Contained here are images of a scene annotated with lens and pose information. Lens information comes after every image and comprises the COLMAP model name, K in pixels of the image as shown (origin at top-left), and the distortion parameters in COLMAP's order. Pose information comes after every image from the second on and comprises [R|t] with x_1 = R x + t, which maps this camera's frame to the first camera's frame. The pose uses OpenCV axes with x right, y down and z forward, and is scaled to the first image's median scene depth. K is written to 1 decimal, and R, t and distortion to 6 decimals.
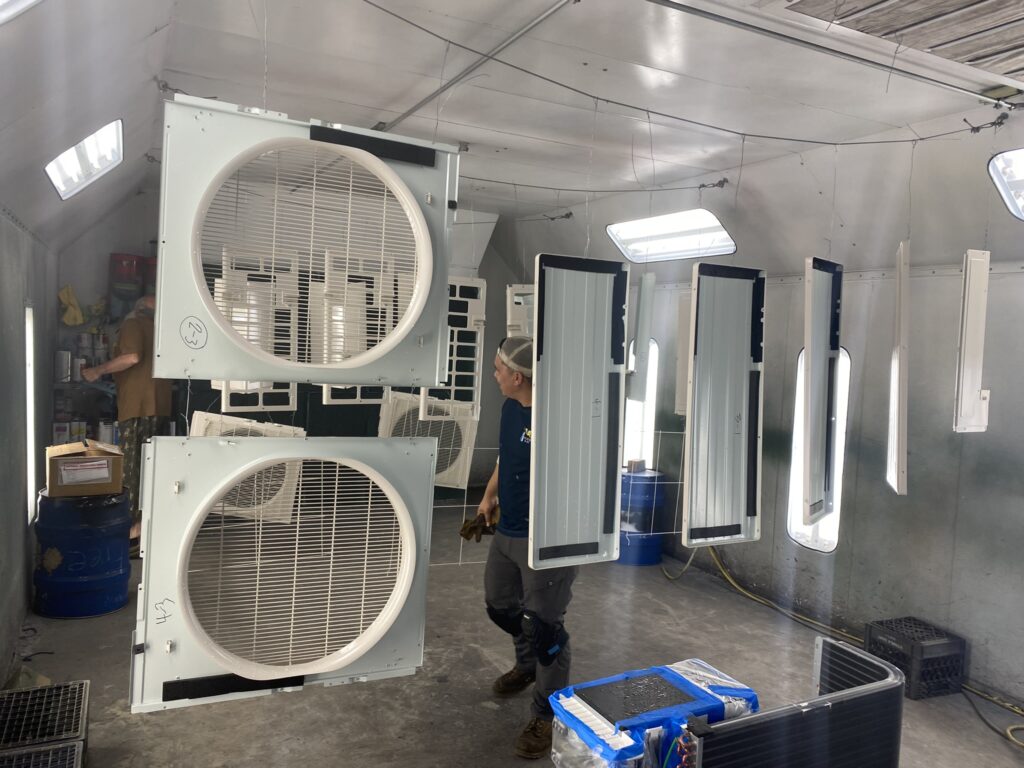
lens RADIAL K [[767.9, 0, 512.0], [0, 767.9, 384.0], [0, 0, 1]] dist [0.002132, -0.077326]
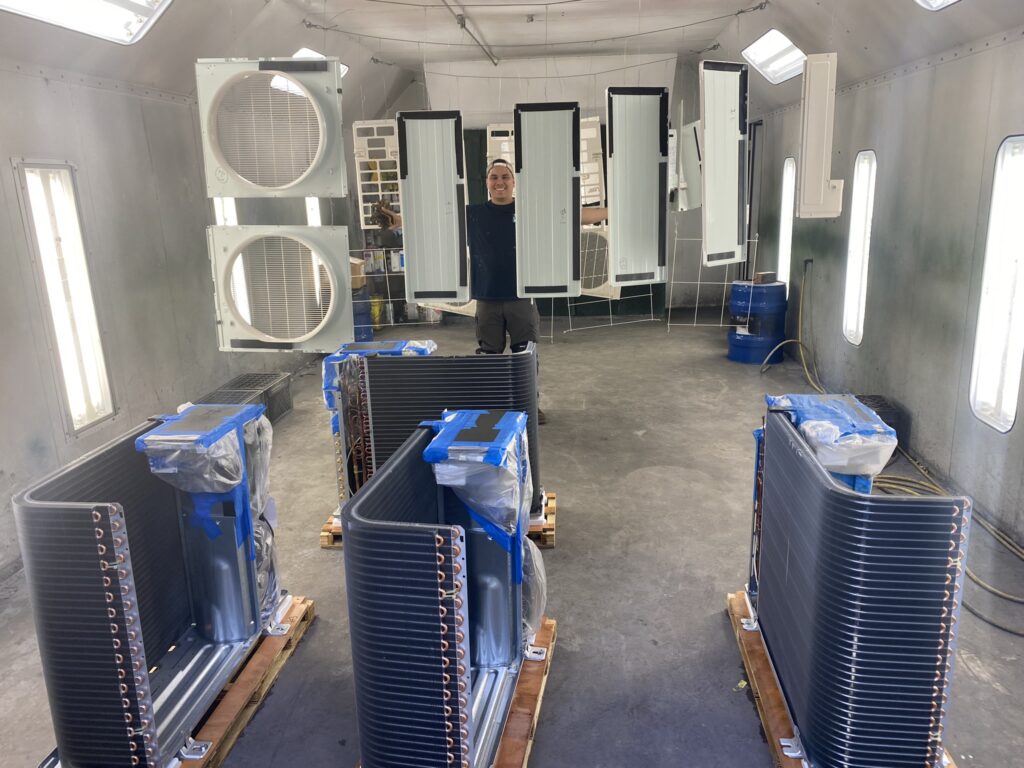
lens RADIAL K [[764.0, 0, 512.0], [0, 764.0, 384.0], [0, 0, 1]] dist [0.009789, 0.002867]
pose [[0.842536, 0.065988, -0.534583, 1.333465], [0.035836, 0.983401, 0.177869, 0.142352], [0.537447, -0.169019, 0.826186, -0.396034]]
